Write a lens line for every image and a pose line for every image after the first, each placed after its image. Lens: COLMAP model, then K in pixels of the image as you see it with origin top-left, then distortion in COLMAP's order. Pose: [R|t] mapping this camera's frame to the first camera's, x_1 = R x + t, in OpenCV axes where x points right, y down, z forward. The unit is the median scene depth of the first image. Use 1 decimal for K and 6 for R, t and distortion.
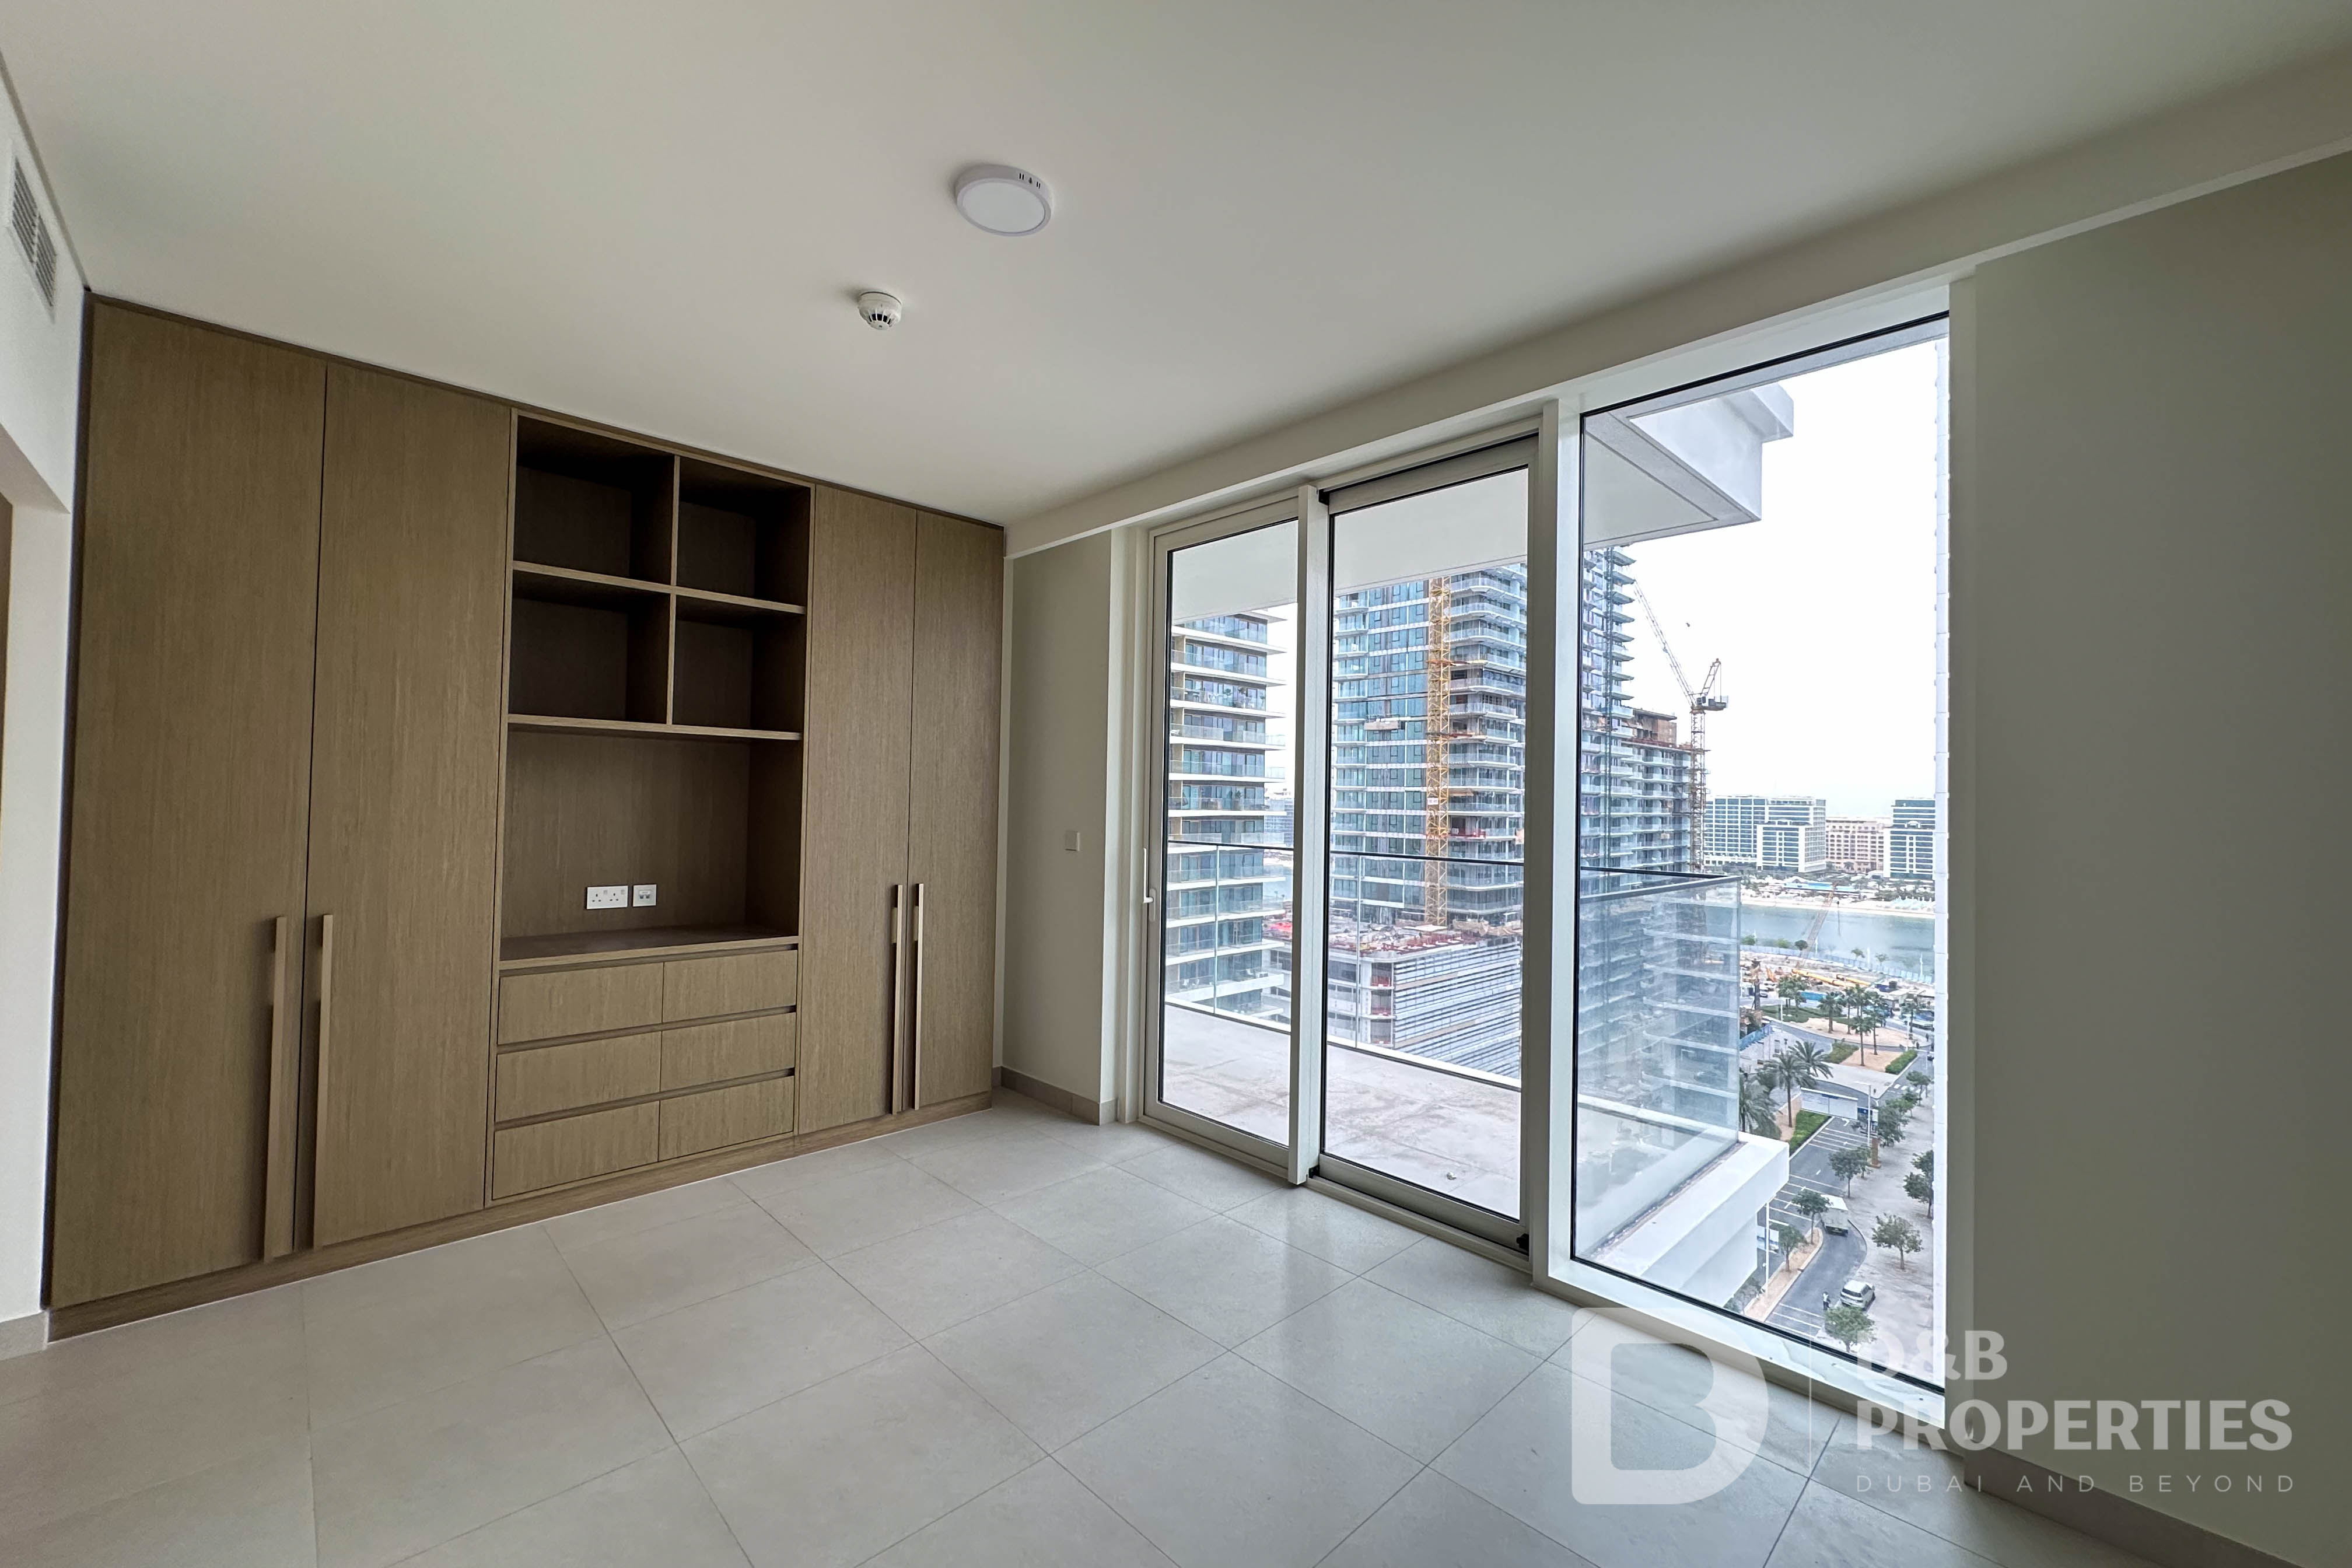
lens RADIAL K [[938.0, 0, 1254.5], [0, 938.0, 788.3], [0, 0, 1]] dist [-0.011343, 0.001843]
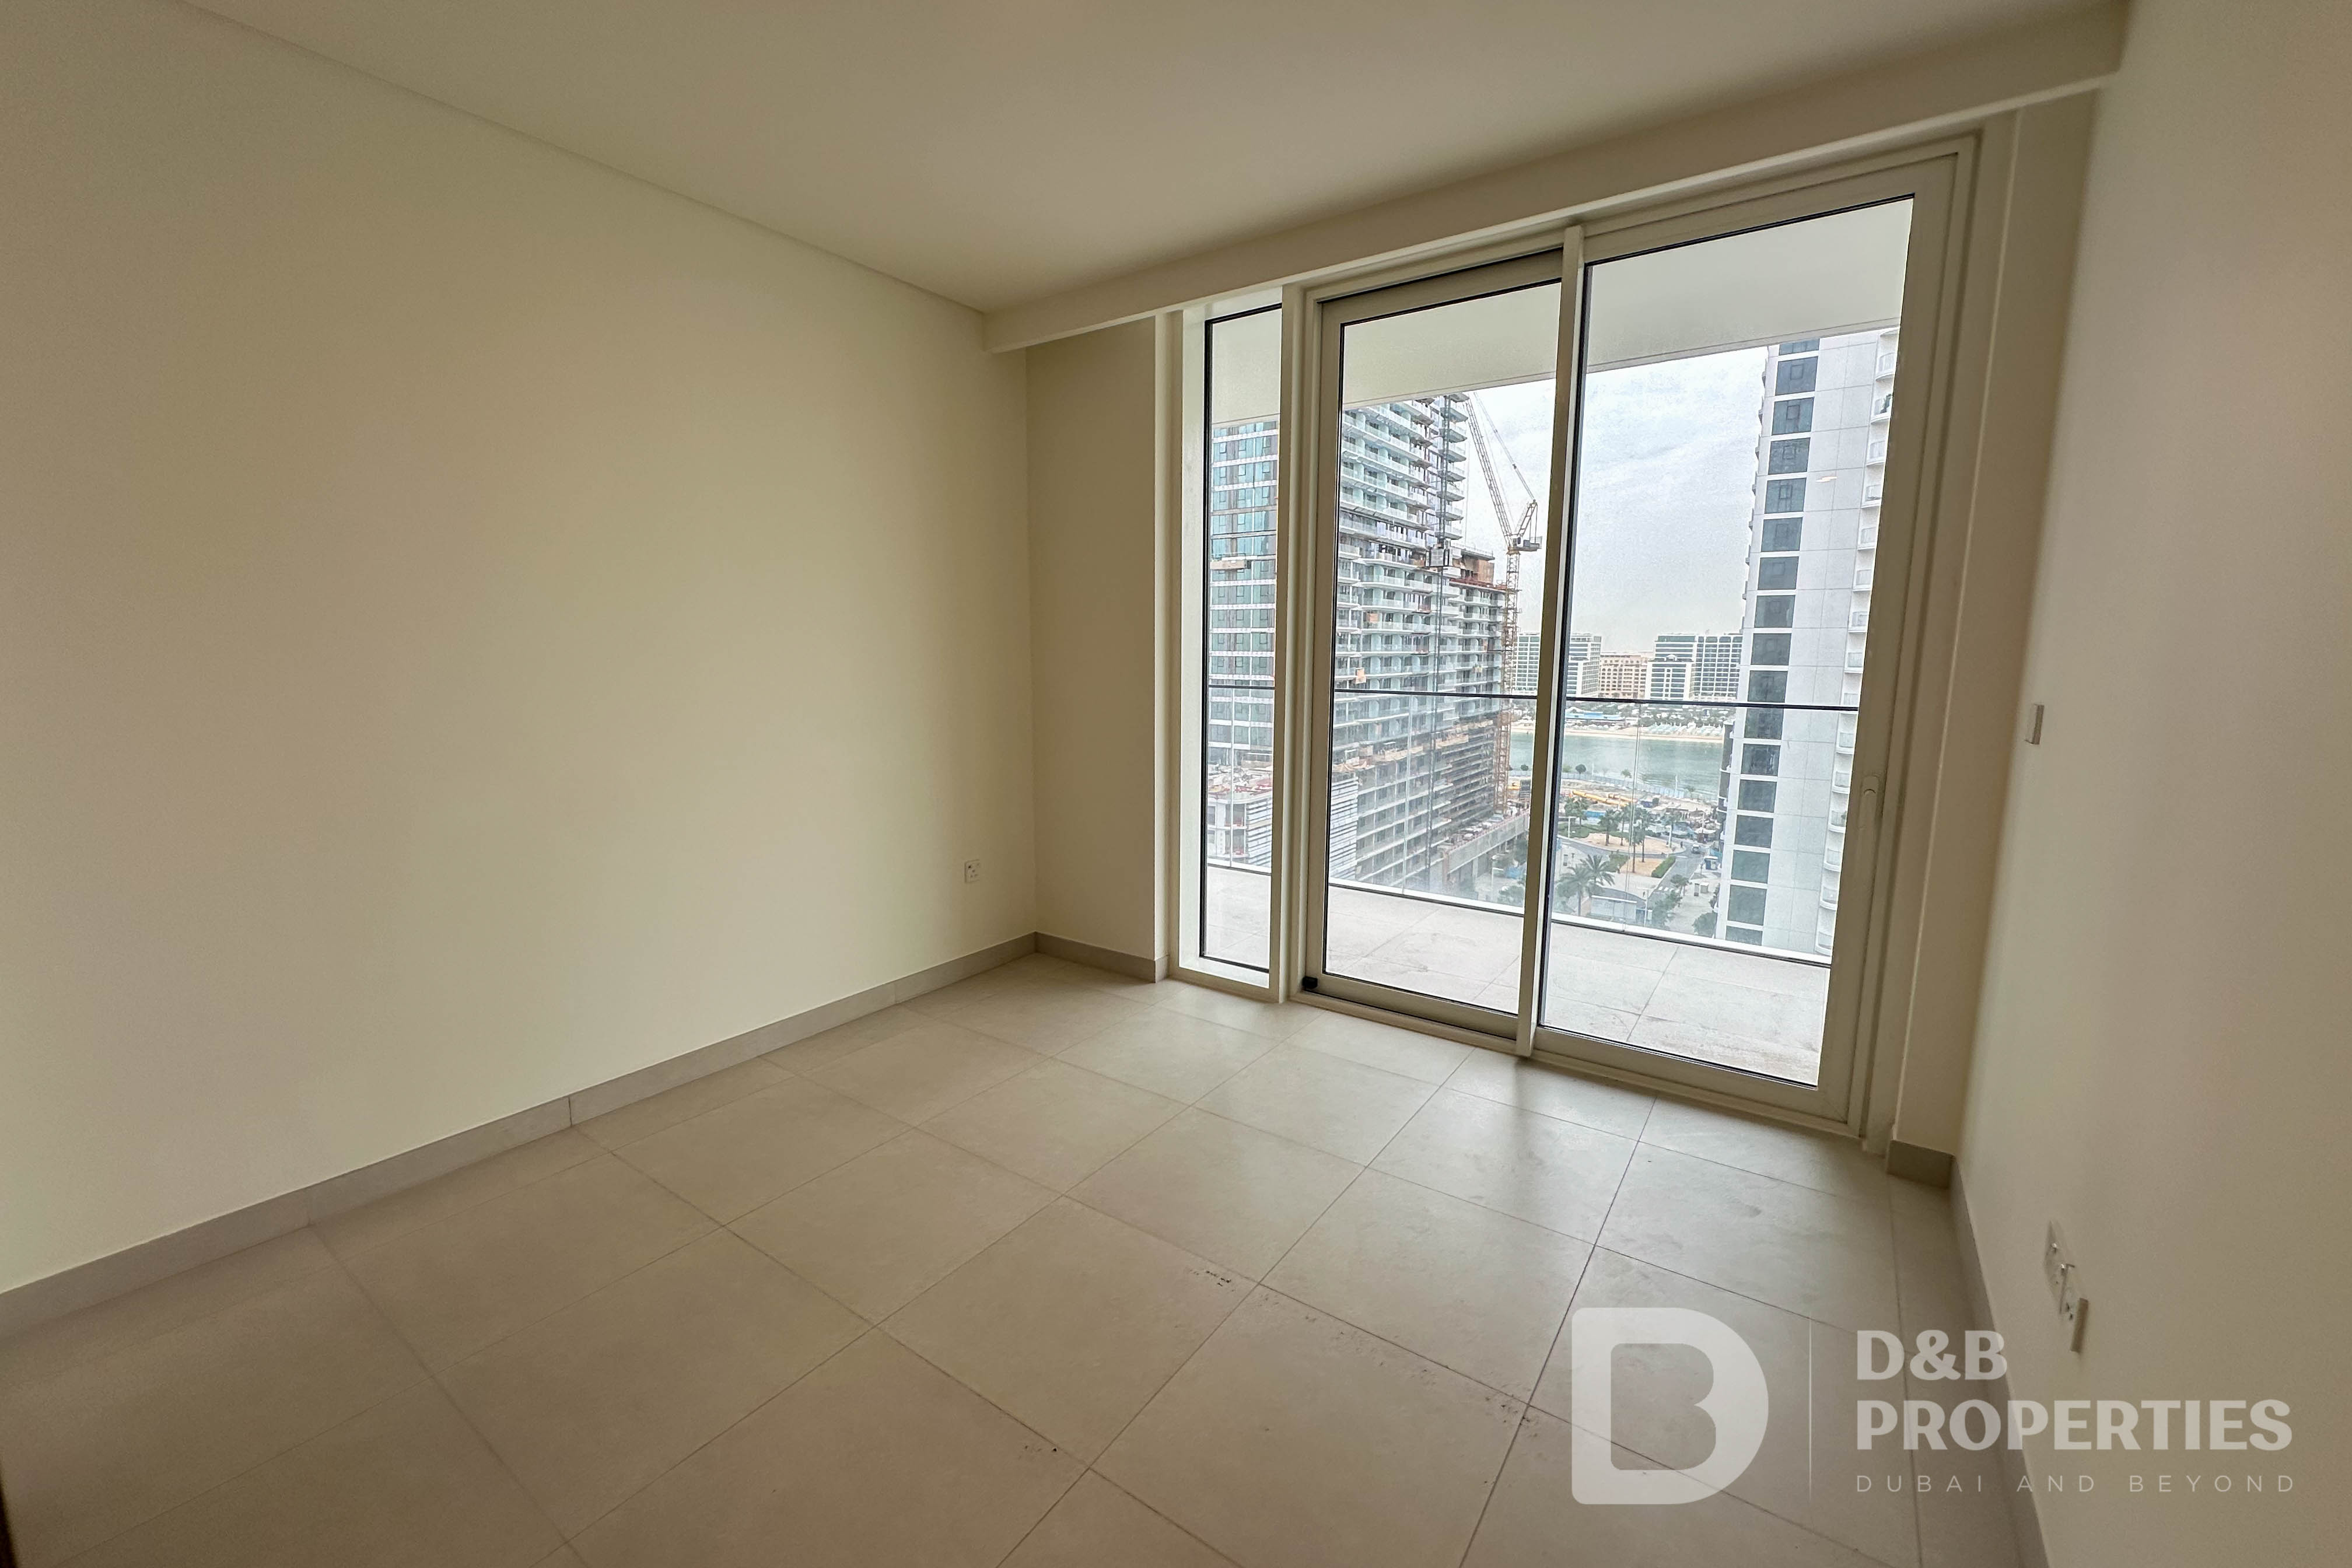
lens RADIAL K [[938.0, 0, 1190.9], [0, 938.0, 778.7], [0, 0, 1]] dist [-0.011343, 0.001843]
pose [[0.977955, -0.044539, 0.204013, -0.109835], [0.012488, 0.987714, 0.155771, 0.000618], [-0.208444, -0.149789, 0.966496, 0.030752]]
